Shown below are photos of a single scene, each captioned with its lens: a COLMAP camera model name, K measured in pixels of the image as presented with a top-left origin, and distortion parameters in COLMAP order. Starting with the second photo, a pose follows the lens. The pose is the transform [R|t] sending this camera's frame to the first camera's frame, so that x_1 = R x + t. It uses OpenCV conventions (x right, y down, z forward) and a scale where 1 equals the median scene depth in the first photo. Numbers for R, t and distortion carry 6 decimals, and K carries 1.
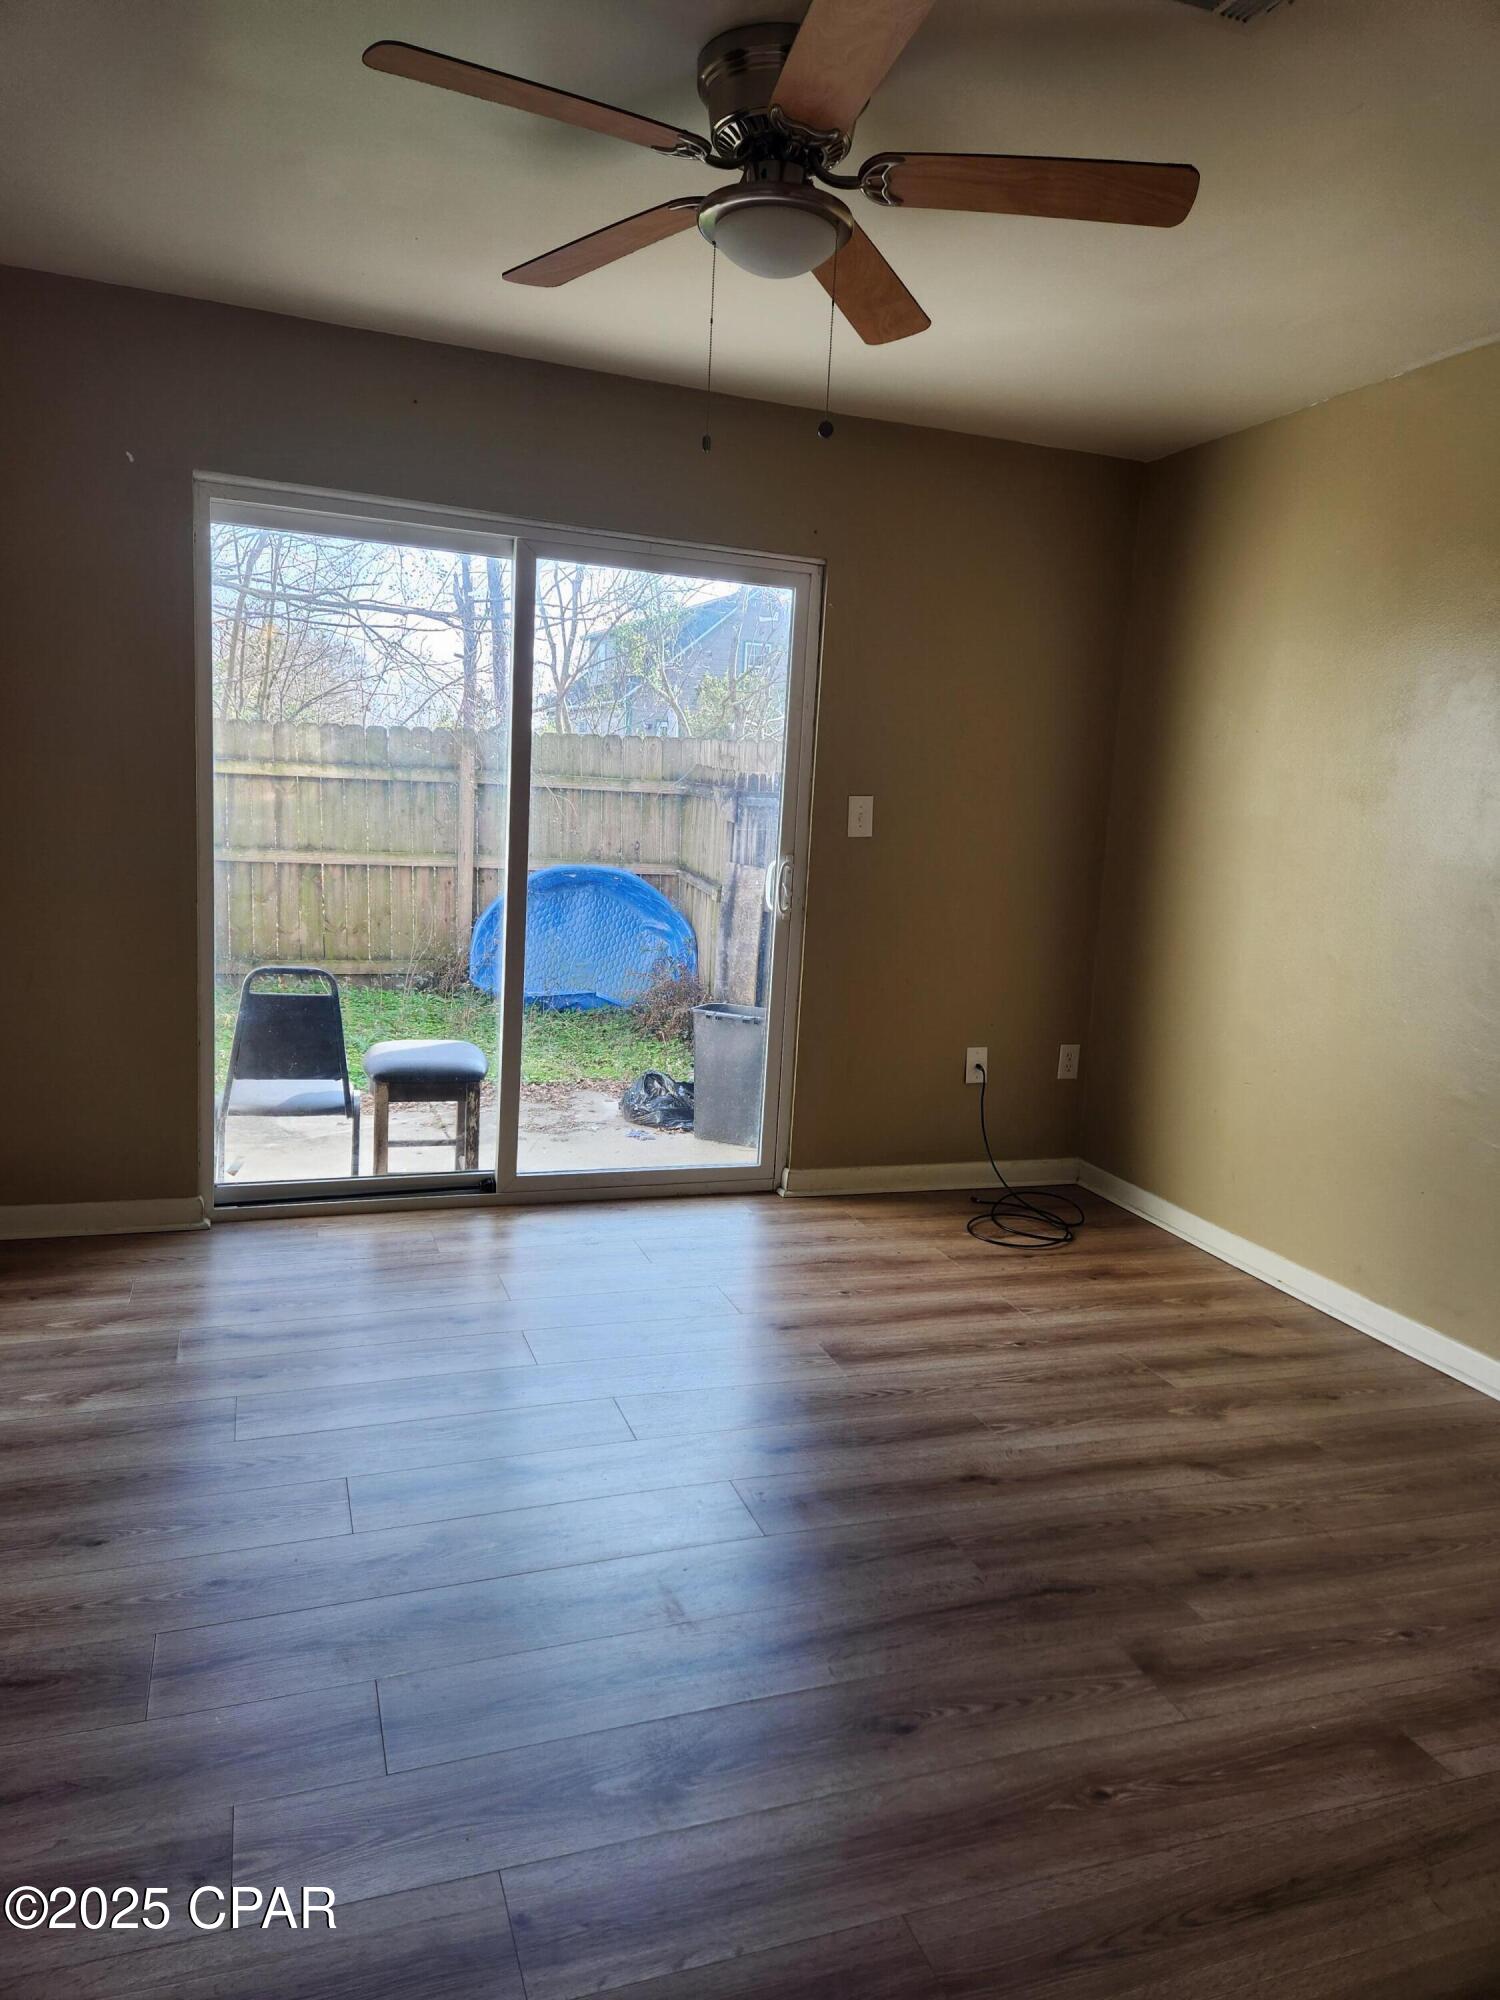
lens RADIAL K [[1338.2, 0, 732.7], [0, 1338.2, 991.8], [0, 0, 1]] dist [0.068013, -0.049937]
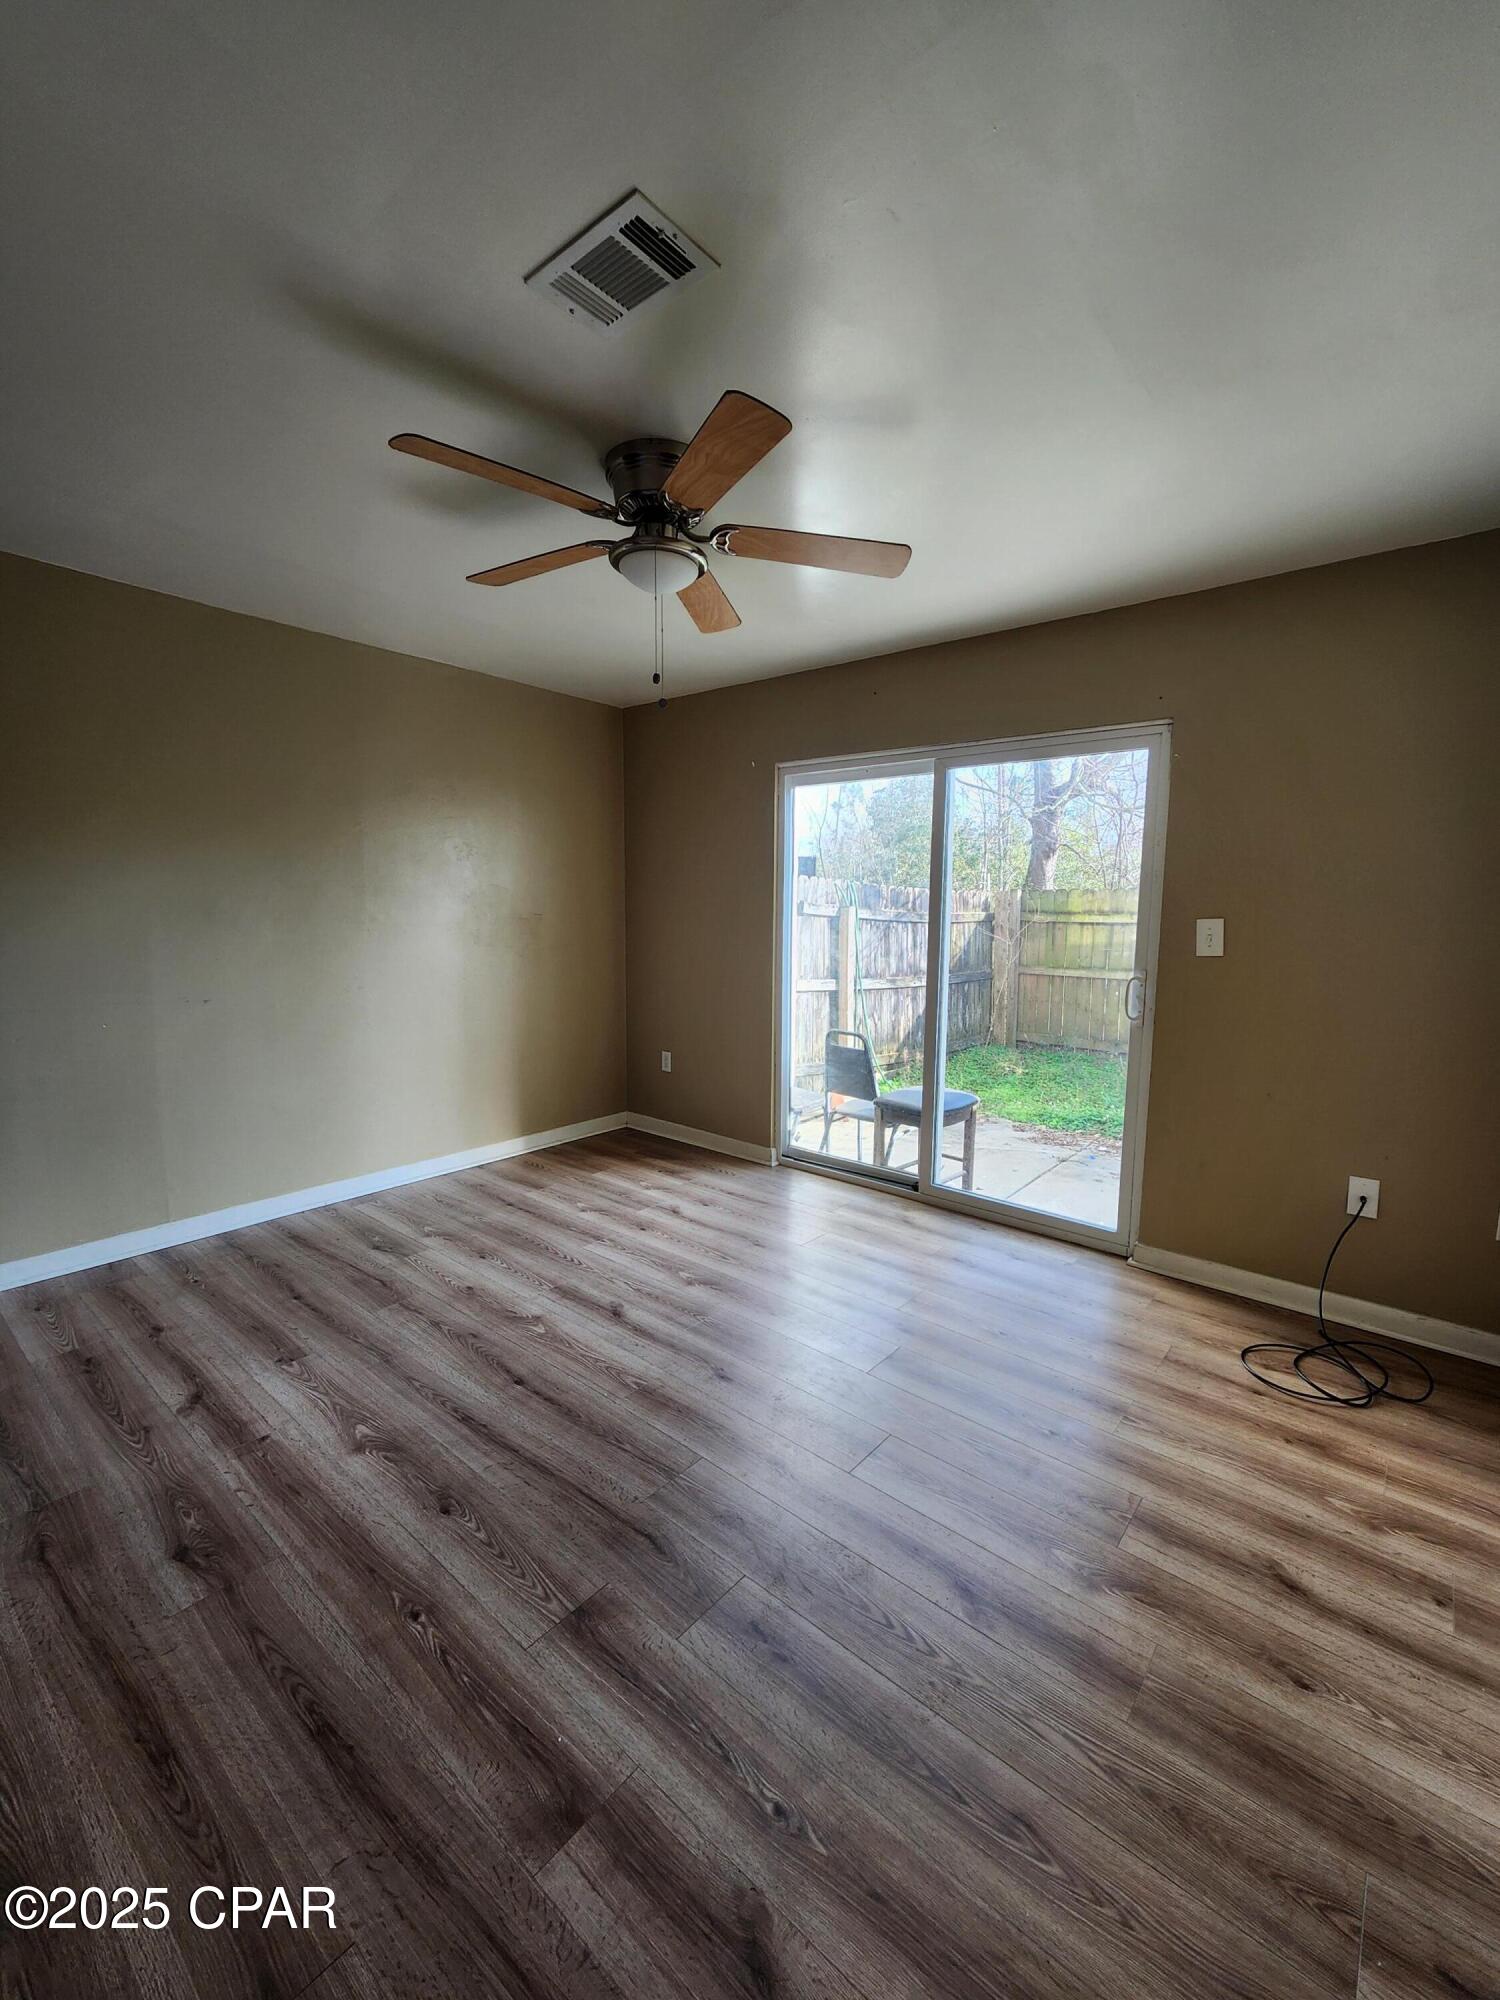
lens RADIAL K [[822.3, 0, 751.9], [0, 822.3, 998.1], [0, 0, 1]] dist [0.003538, -0.002387]
pose [[0.504406, 0.044264, -0.862331, 0.539496], [-0.113279, 0.993446, -0.015266, -0.031619], [0.856004, 0.105384, 0.506114, 0.378137]]
